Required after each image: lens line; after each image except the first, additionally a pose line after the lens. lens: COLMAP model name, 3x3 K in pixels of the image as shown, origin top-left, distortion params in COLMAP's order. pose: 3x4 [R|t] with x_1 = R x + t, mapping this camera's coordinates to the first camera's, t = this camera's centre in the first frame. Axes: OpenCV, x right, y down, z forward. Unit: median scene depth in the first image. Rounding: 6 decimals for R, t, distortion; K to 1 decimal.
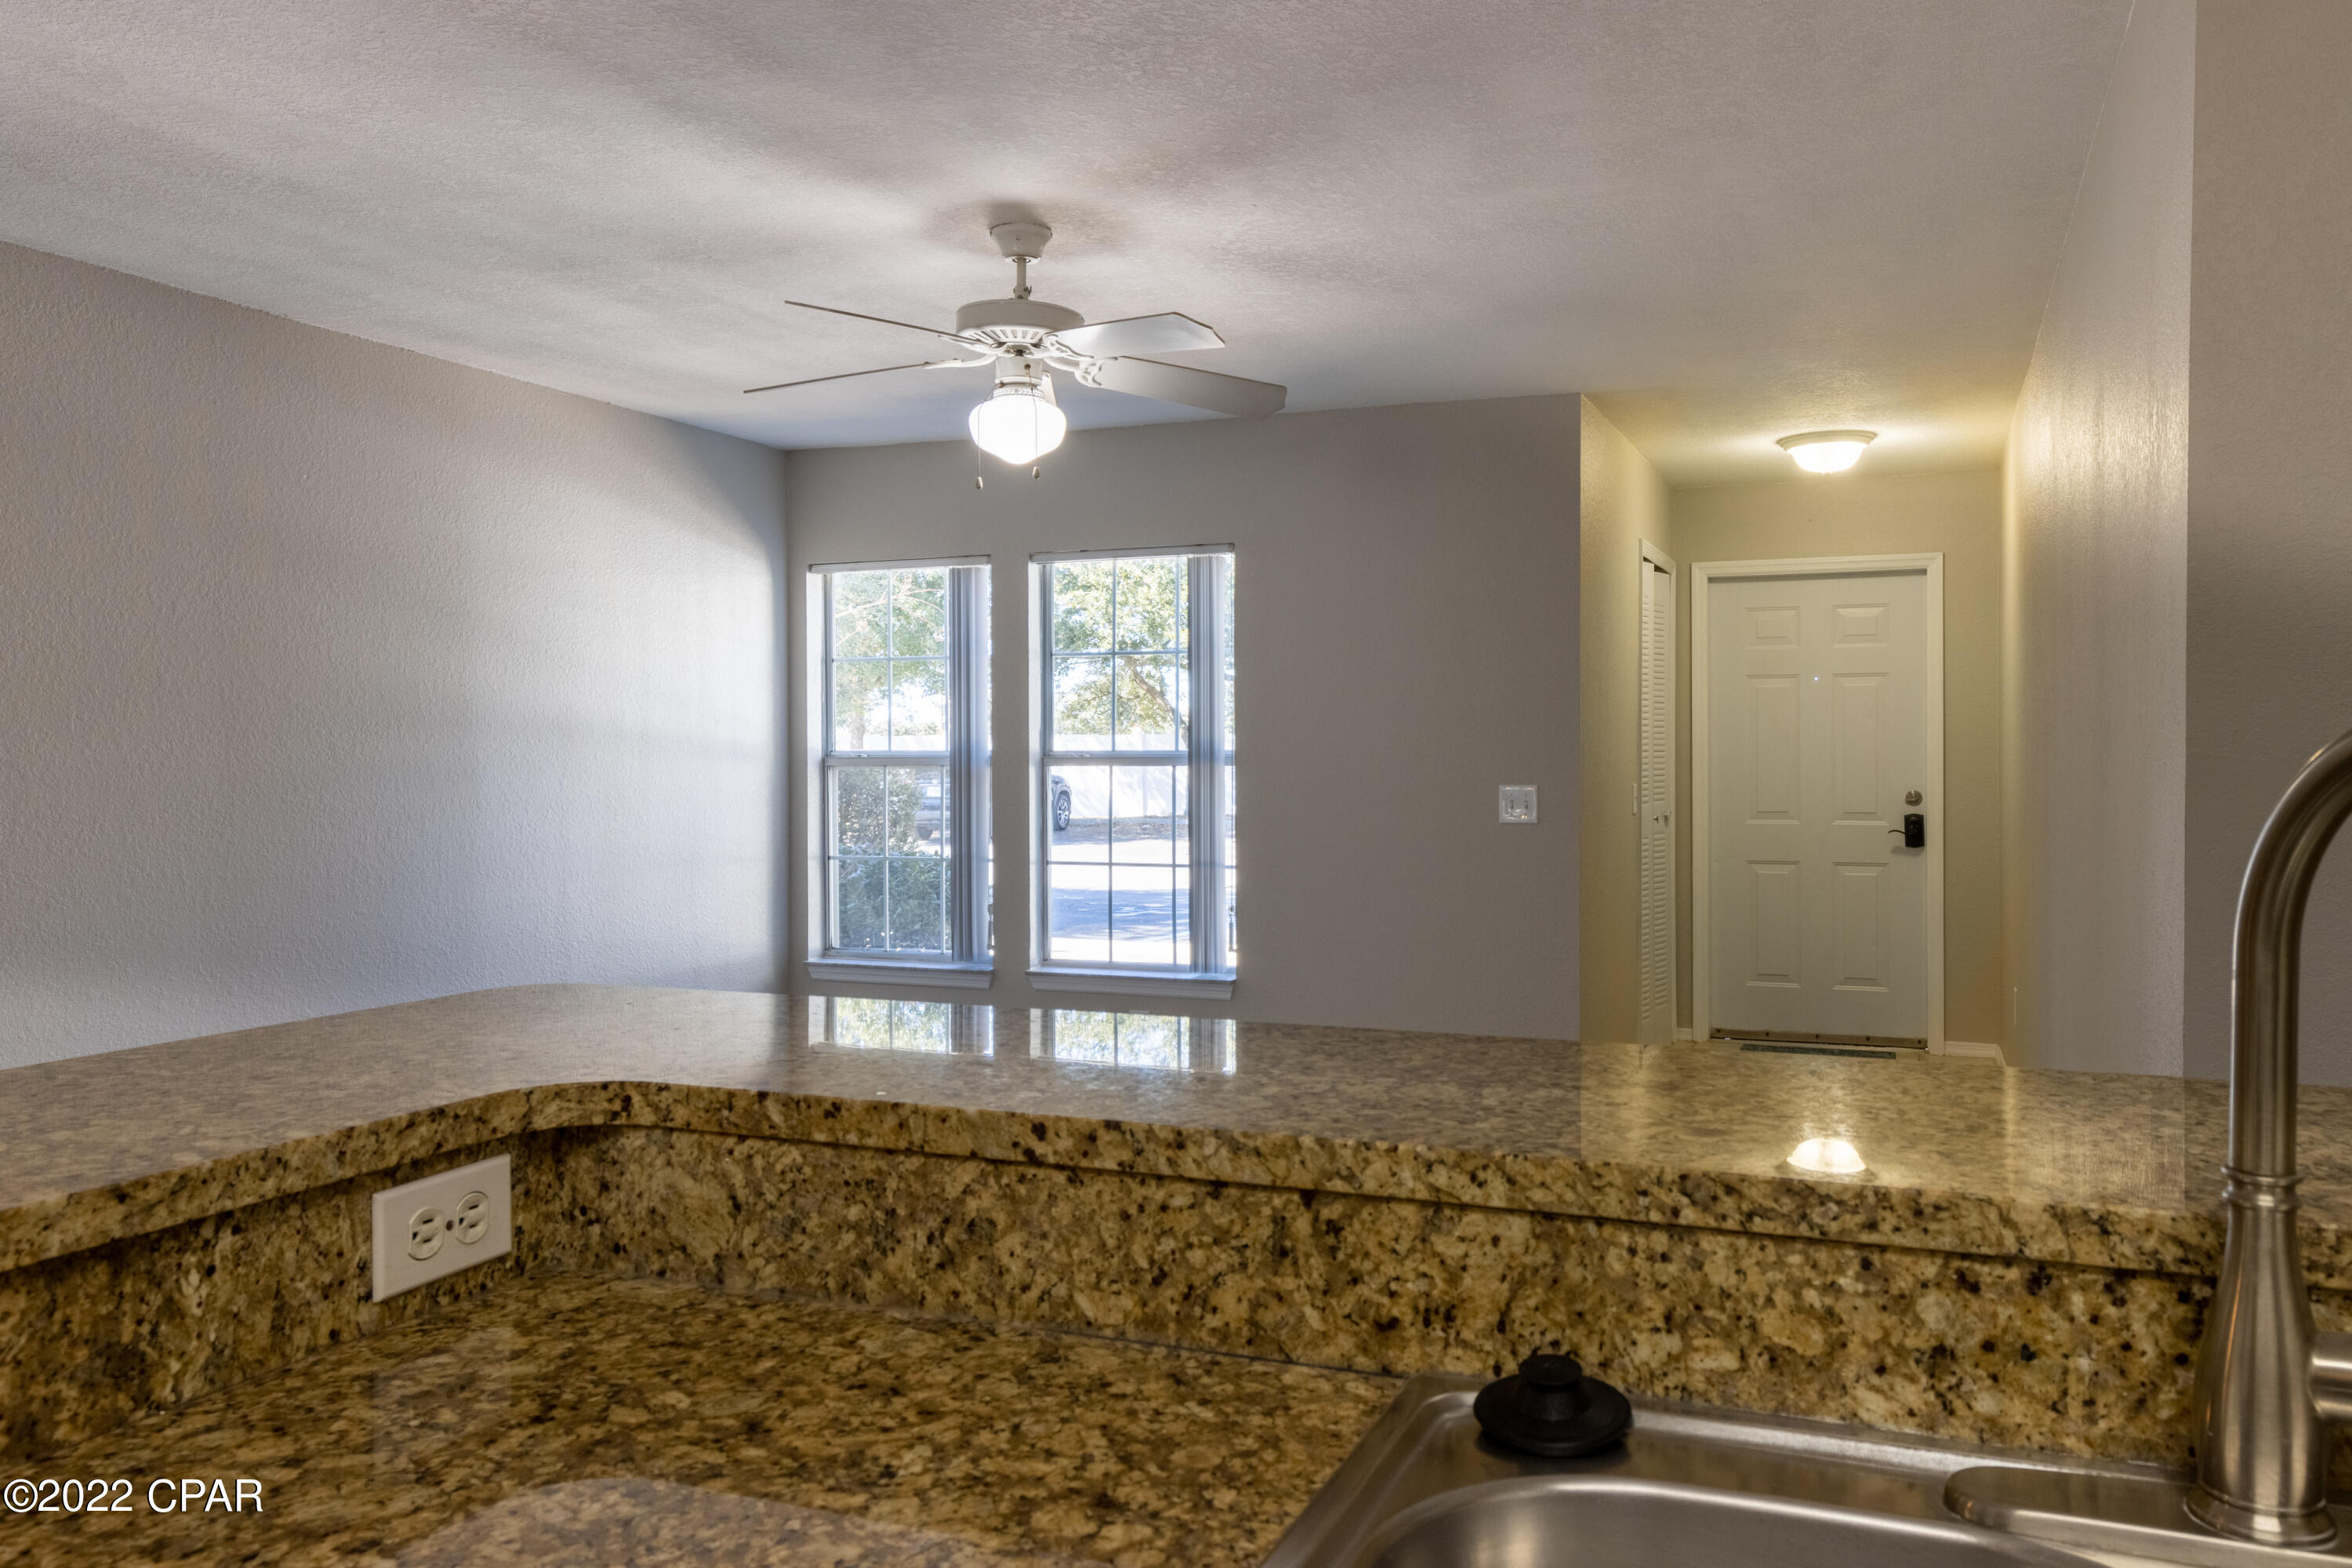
lens RADIAL K [[1776.0, 0, 1176.0], [0, 1776.0, 784.0], [0, 0, 1]] dist [0.013114, -0.003970]
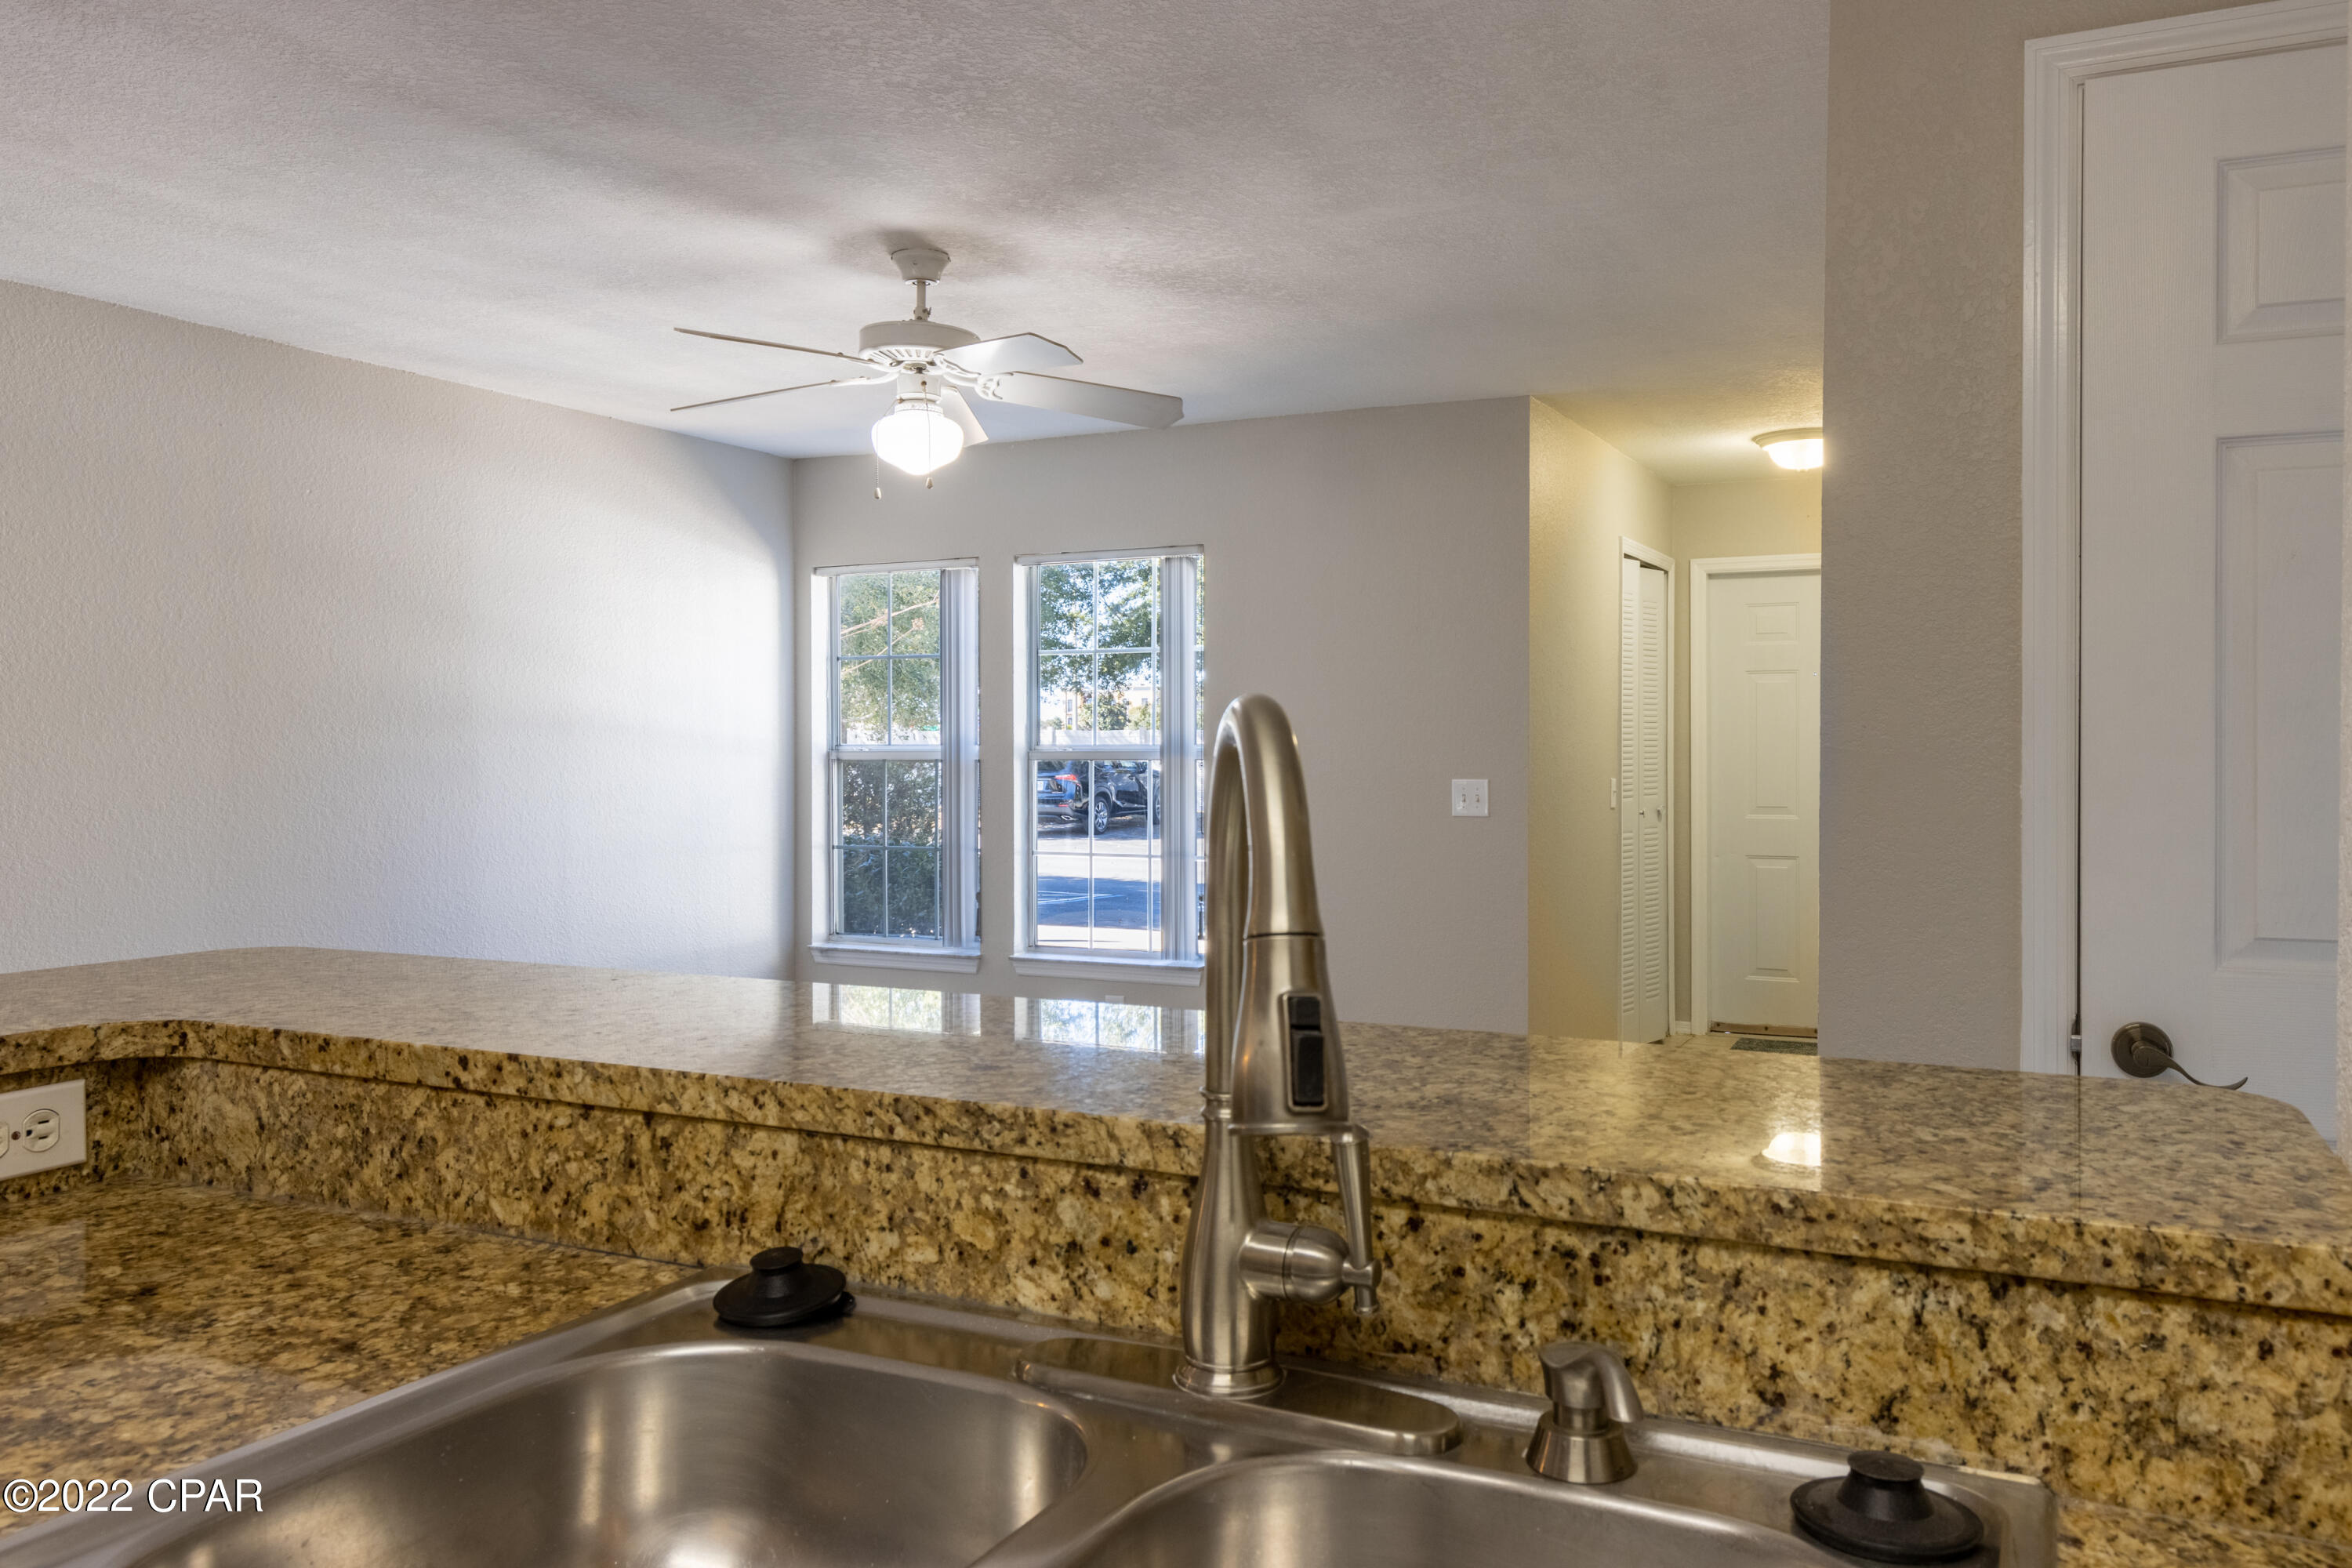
lens RADIAL K [[1767.1, 0, 1166.6], [0, 1767.1, 774.0], [0, 0, 1]] dist [0.018821, -0.019714]
pose [[0.997104, 0.002240, -0.076017, 0.468498], [-0.002446, 0.999994, -0.002614, 0.003935], [0.076011, 0.002792, 0.997103, -0.143772]]
